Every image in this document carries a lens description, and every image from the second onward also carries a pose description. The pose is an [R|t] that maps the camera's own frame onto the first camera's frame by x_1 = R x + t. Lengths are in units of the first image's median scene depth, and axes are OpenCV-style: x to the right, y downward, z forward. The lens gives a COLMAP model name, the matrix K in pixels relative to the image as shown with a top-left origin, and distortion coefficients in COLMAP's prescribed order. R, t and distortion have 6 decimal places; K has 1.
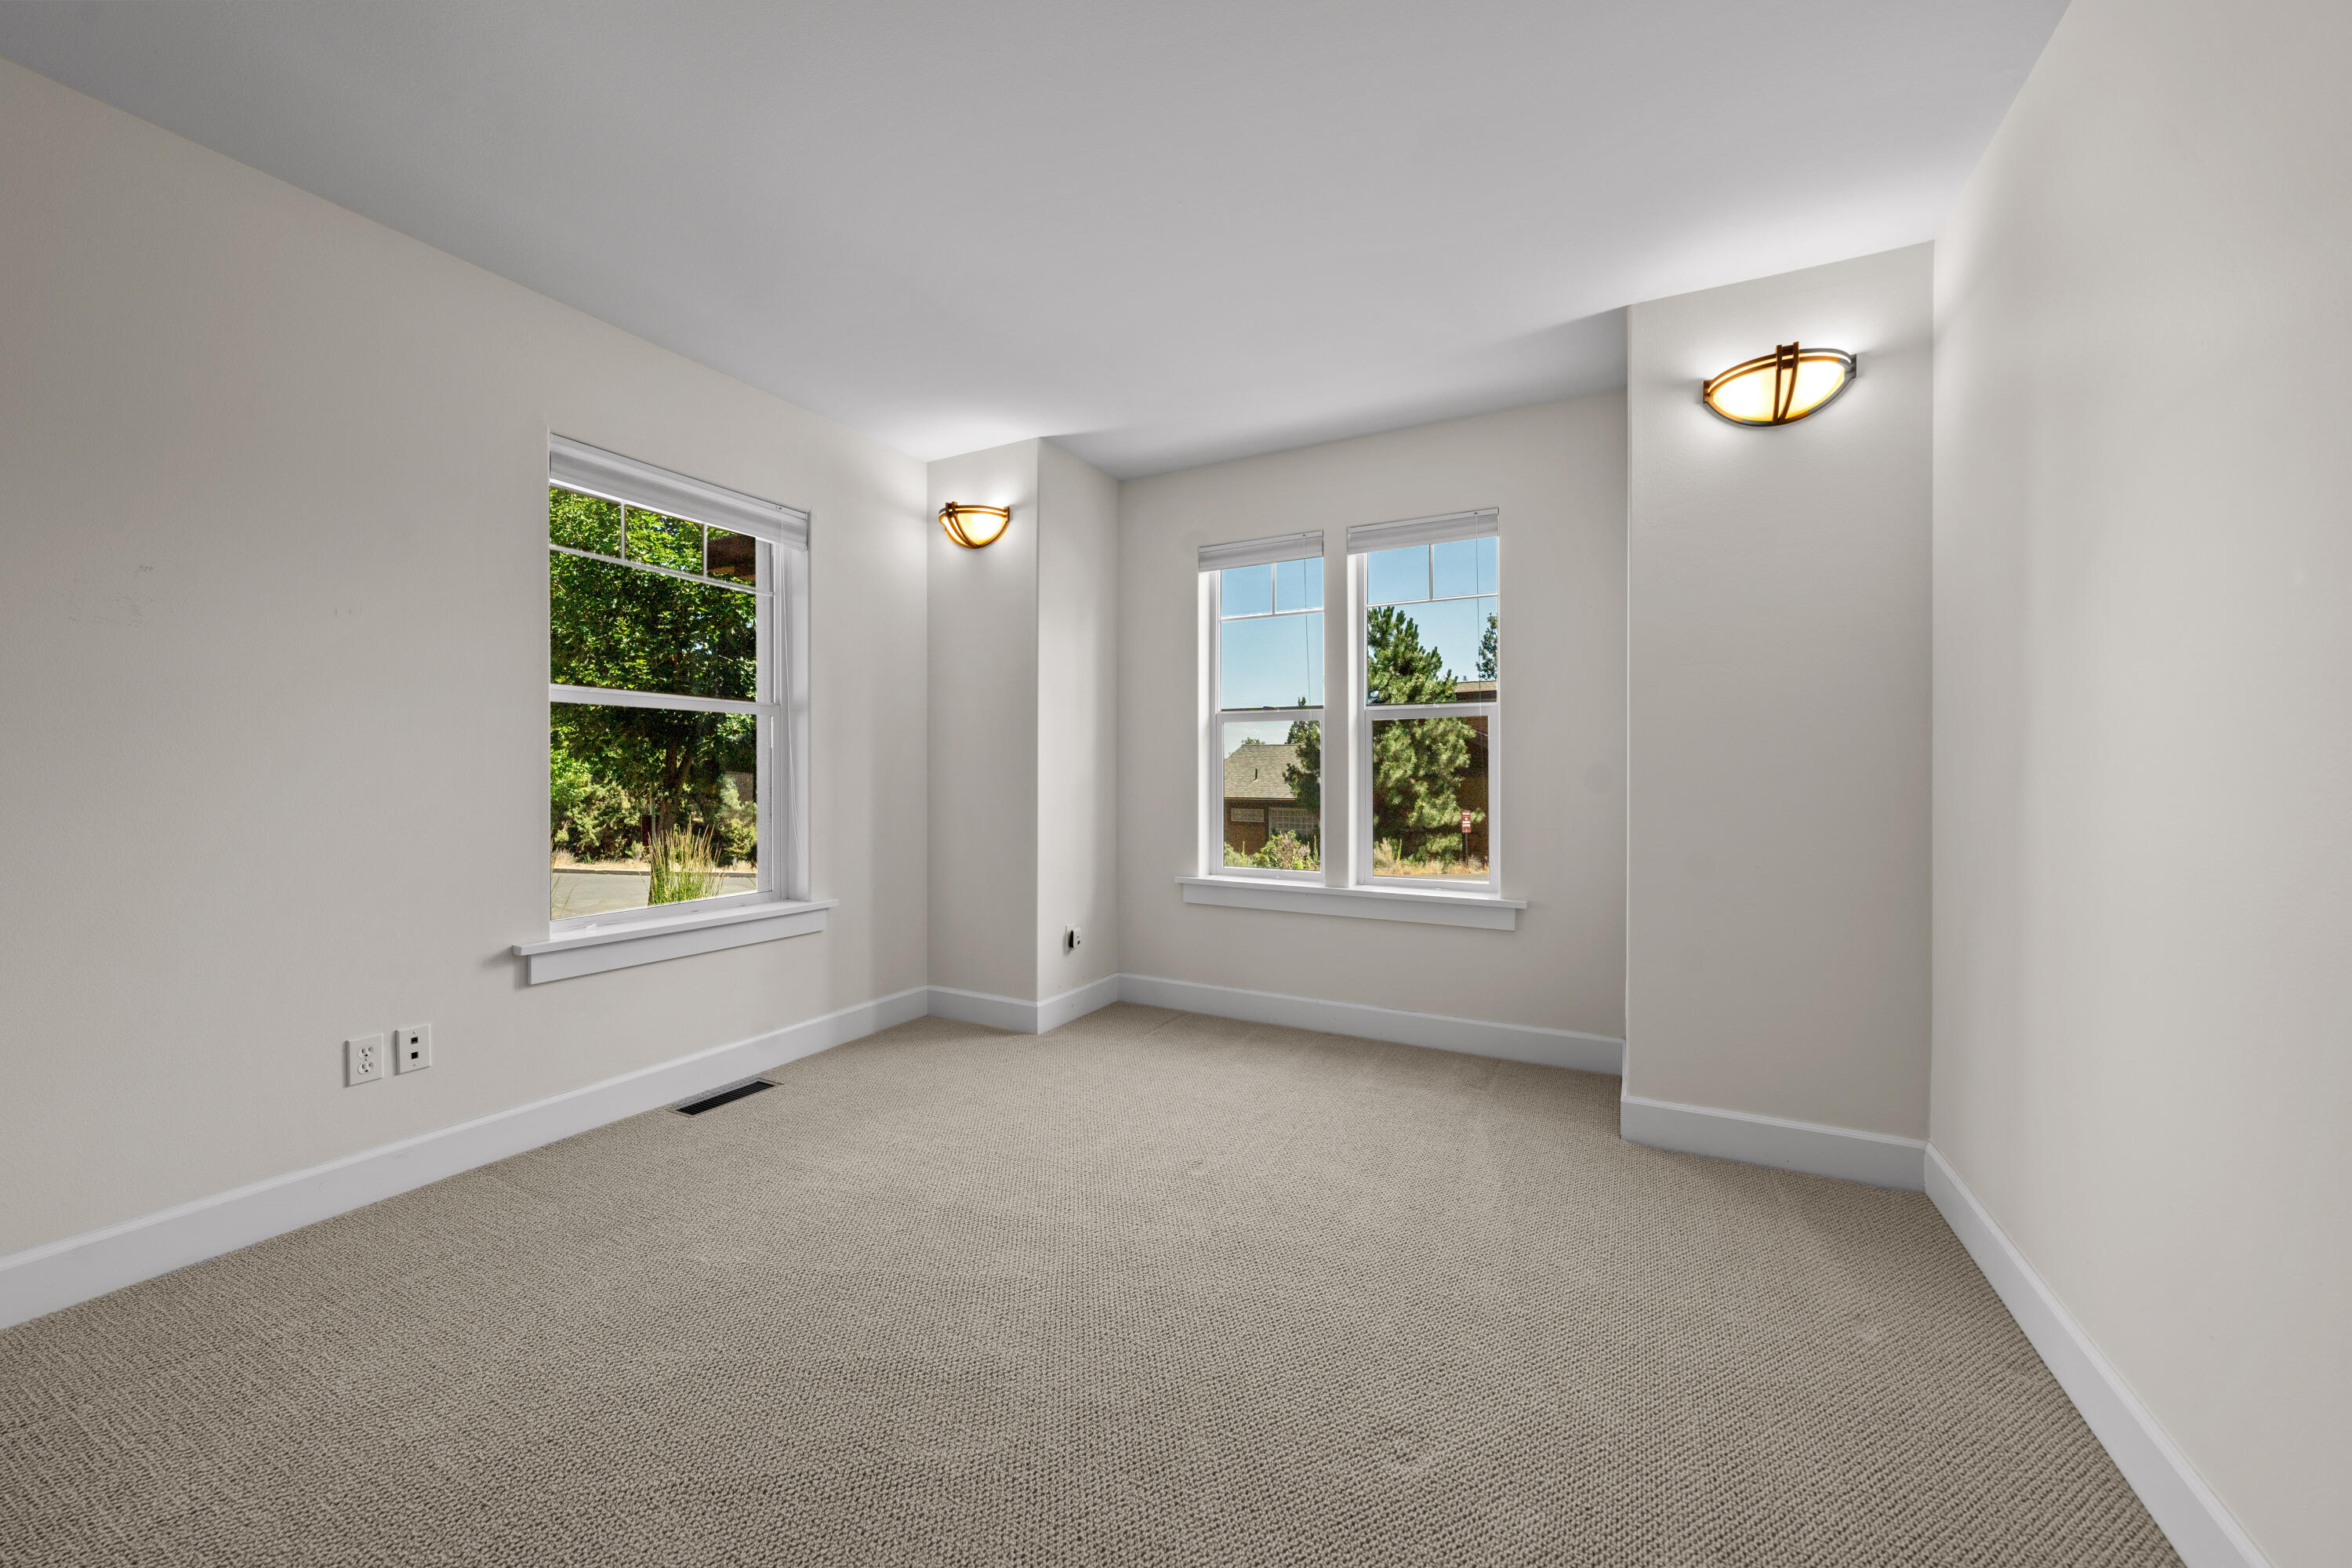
lens RADIAL K [[864.5, 0, 1170.3], [0, 864.5, 776.6], [0, 0, 1]] dist [-0.000300, -0.000057]
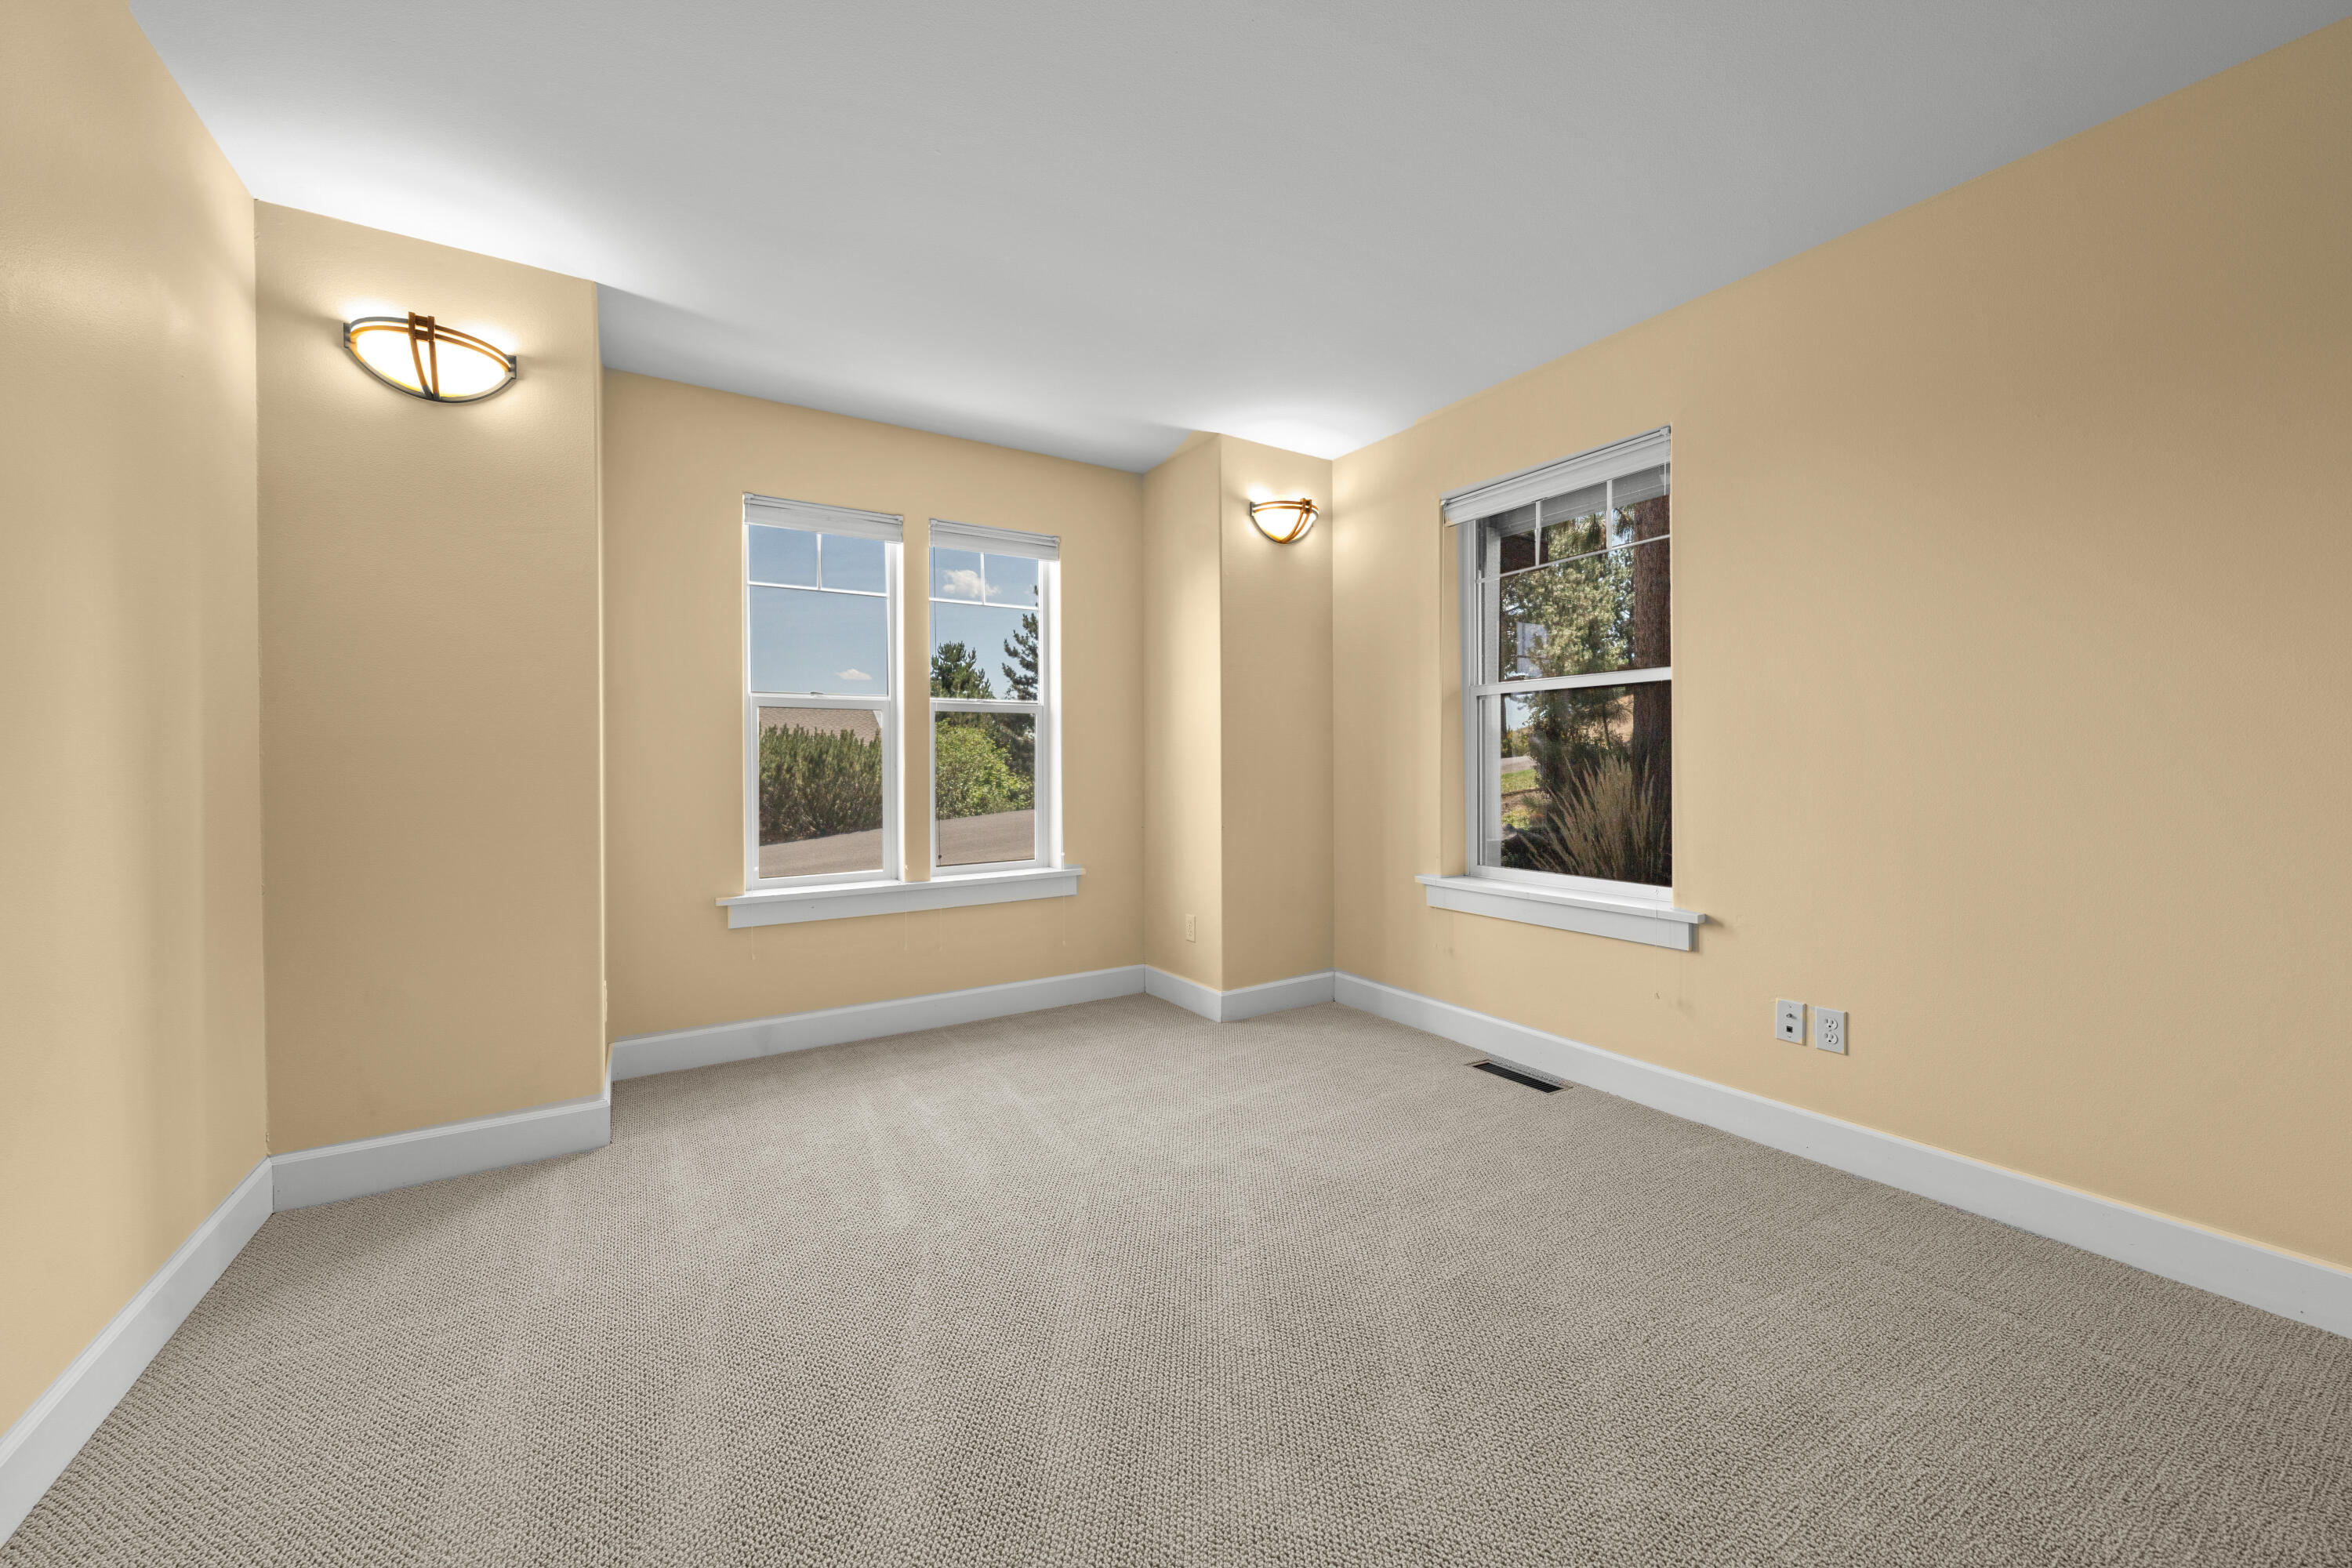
lens RADIAL K [[864.5, 0, 1172.0], [0, 864.5, 774.1], [0, 0, 1]] dist [-0.000300, -0.000057]
pose [[0.480374, -0.023103, 0.876759, -0.539556], [0.009421, 0.999731, 0.021182, -0.012804], [-0.877013, -0.001916, 0.480462, 0.275987]]
